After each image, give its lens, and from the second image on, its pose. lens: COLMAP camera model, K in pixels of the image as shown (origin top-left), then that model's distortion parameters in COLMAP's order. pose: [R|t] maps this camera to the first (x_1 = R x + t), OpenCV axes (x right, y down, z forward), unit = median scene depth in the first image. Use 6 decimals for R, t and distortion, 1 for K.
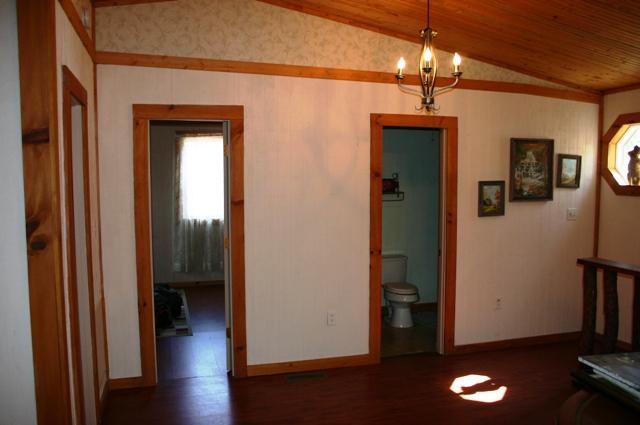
lens RADIAL K [[525.0, 0, 320.0], [0, 525.0, 225.8], [0, 0, 1]] dist [-0.141753, 0.134931]
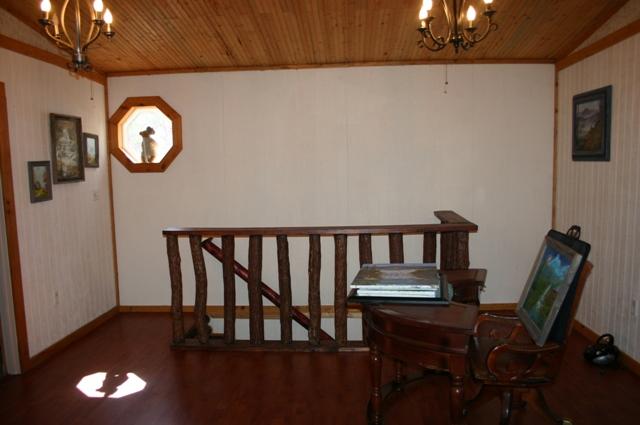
lens RADIAL K [[525.0, 0, 320.0], [0, 525.0, 225.8], [0, 0, 1]] dist [-0.141753, 0.134931]
pose [[0.382828, -0.121835, 0.915750, -0.277175], [0.101936, 0.990783, 0.089203, -0.006405], [-0.918178, 0.059199, 0.391719, 0.224099]]
